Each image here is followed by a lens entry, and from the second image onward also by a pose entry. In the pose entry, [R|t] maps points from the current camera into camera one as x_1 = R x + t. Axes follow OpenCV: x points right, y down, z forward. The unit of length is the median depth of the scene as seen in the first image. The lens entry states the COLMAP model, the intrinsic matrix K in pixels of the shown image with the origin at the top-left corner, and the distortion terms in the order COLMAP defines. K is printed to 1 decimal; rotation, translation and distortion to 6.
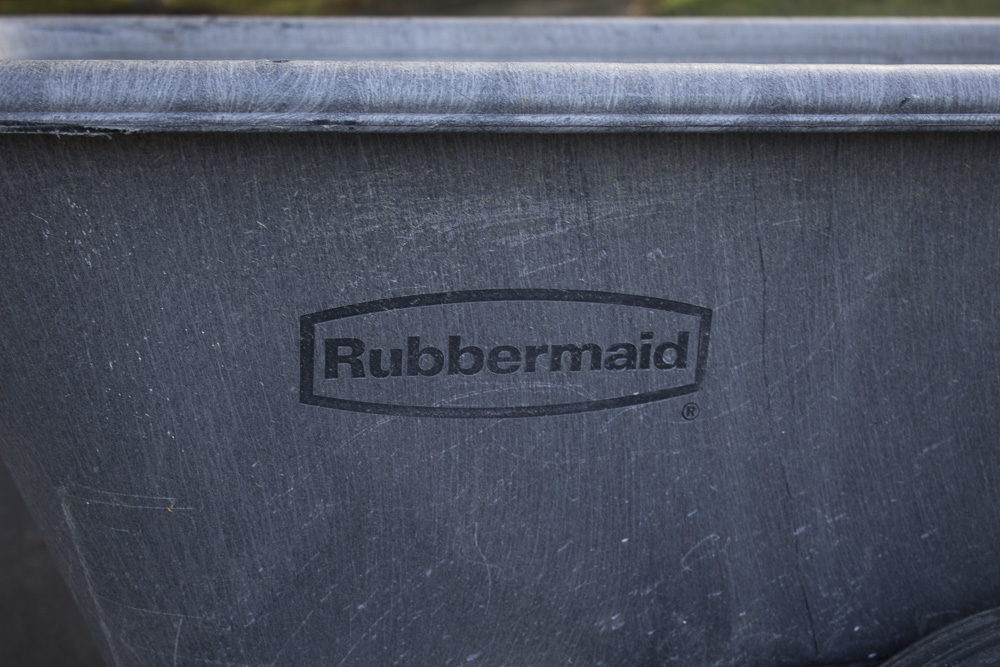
lens RADIAL K [[1418.8, 0, 495.0], [0, 1418.8, 331.3], [0, 0, 1]] dist [-0.021535, 0.000000]
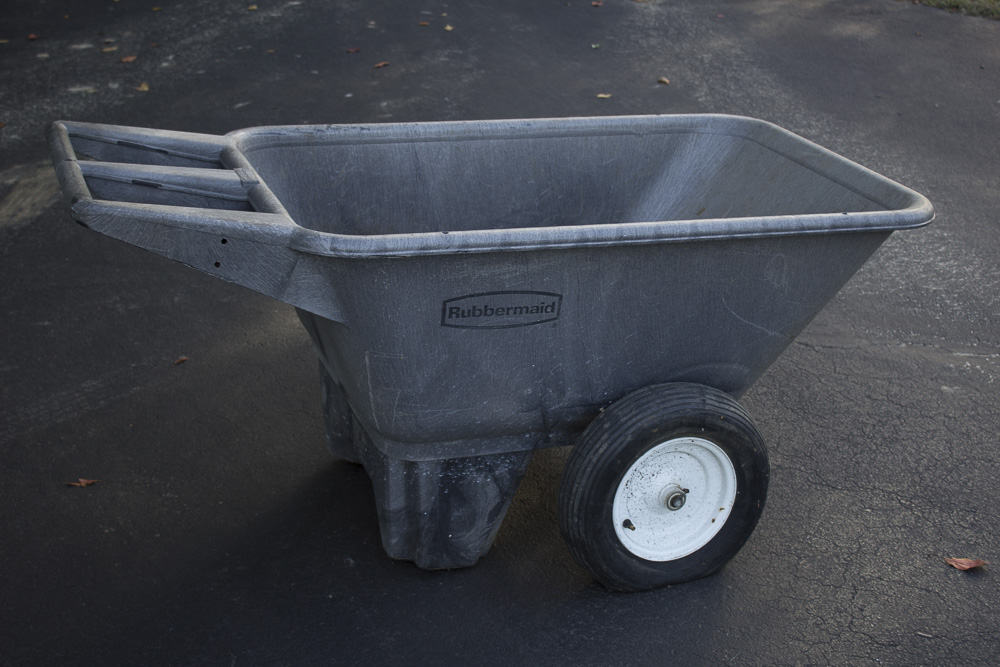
lens RADIAL K [[1418.8, 0, 501.4], [0, 1418.8, 330.3], [0, 0, 1]] dist [-0.021535, 0.000000]
pose [[0.989364, -0.002666, 0.145434, -0.470217], [-0.016958, 0.990900, 0.133531, -0.377247], [-0.144467, -0.134577, 0.980315, -2.228979]]
